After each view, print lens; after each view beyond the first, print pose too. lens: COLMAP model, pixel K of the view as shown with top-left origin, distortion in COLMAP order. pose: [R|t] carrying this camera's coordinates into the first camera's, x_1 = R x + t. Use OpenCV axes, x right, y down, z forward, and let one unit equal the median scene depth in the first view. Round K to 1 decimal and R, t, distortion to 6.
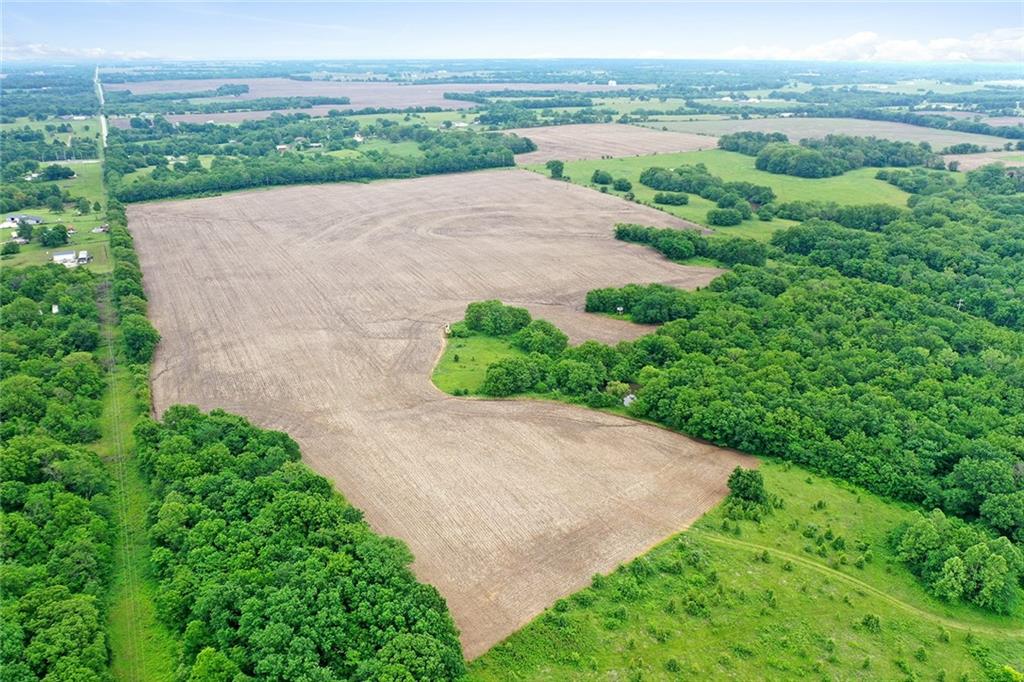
lens RADIAL K [[801.1, 0, 510.1], [0, 801.1, 341.5], [0, 0, 1]] dist [-0.015454, -0.001762]
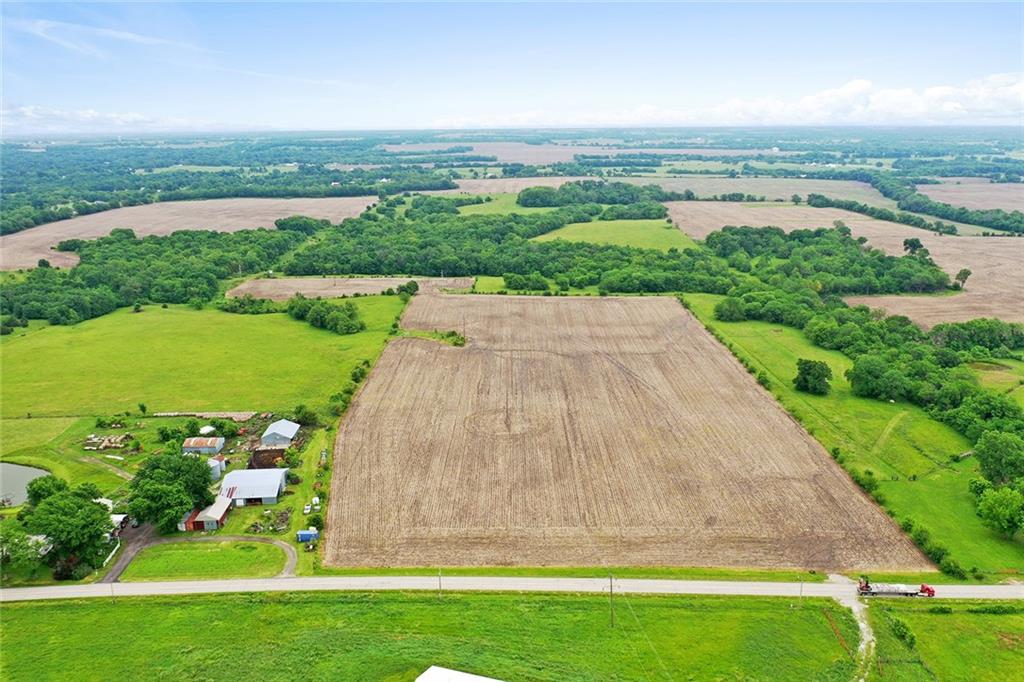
lens RADIAL K [[791.9, 0, 510.0], [0, 791.9, 383.1], [0, 0, 1]] dist [-0.009156, 0.000278]
pose [[0.893329, 0.138289, -0.427597, 0.723077], [-0.150101, 0.988652, 0.006151, 0.076248], [0.423594, 0.058688, 0.903949, -0.207329]]
